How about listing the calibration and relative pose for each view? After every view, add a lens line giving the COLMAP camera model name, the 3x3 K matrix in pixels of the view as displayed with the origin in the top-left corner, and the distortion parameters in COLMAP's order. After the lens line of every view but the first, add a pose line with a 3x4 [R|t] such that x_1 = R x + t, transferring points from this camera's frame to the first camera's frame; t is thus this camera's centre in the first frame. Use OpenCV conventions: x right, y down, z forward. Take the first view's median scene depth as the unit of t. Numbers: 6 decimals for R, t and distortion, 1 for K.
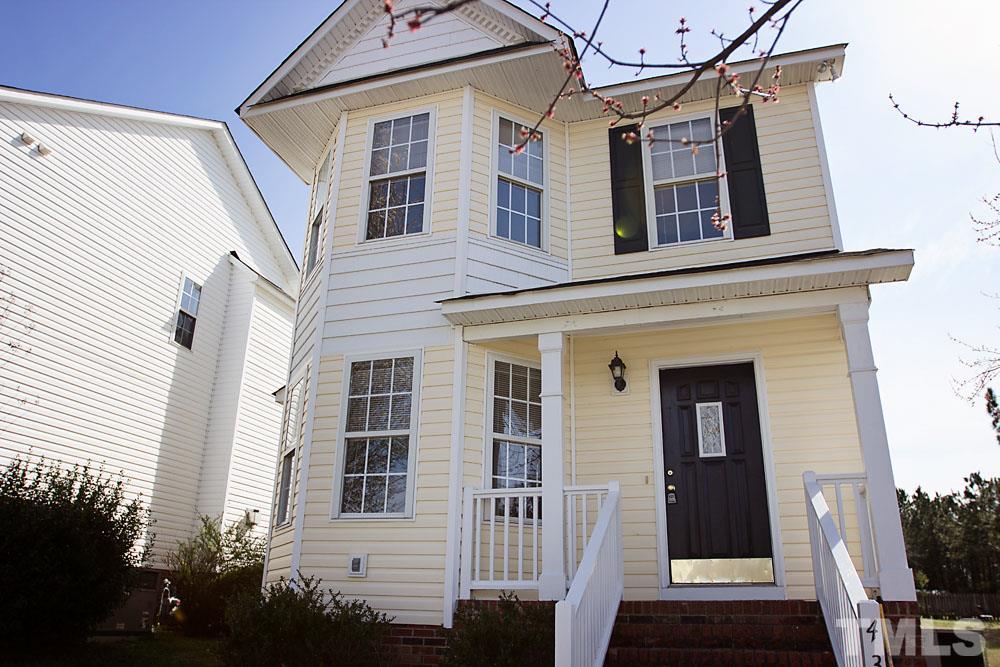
lens RADIAL K [[733.1, 0, 495.8], [0, 733.1, 330.9], [0, 0, 1]] dist [-0.052971, 0.034995]
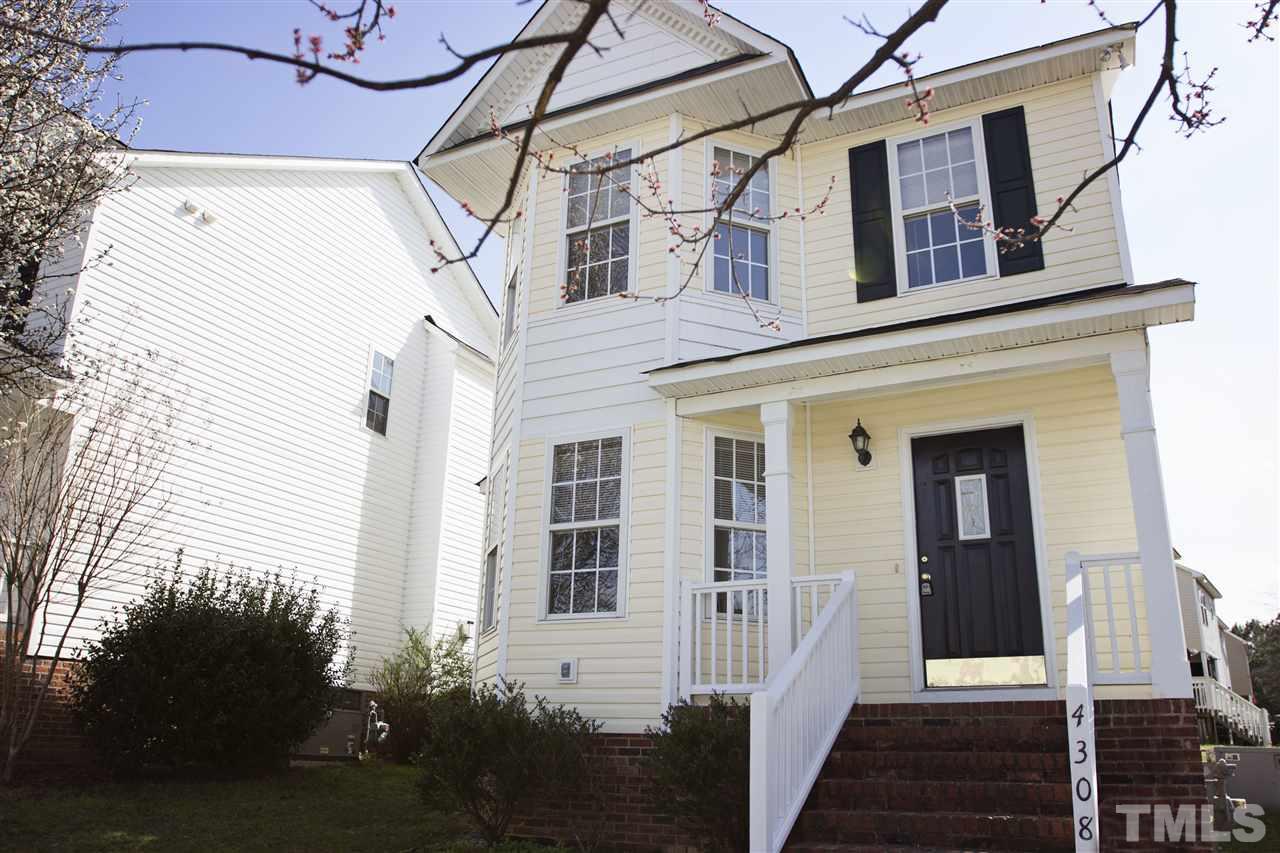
lens RADIAL K [[938.4, 0, 642.3], [0, 938.4, 429.7], [0, 0, 1]] dist [-0.052971, 0.034995]
pose [[0.989936, -0.045344, -0.134058, 0.060332], [0.050337, 0.998150, 0.034088, -0.009199], [0.132264, -0.040493, 0.990387, -0.104025]]
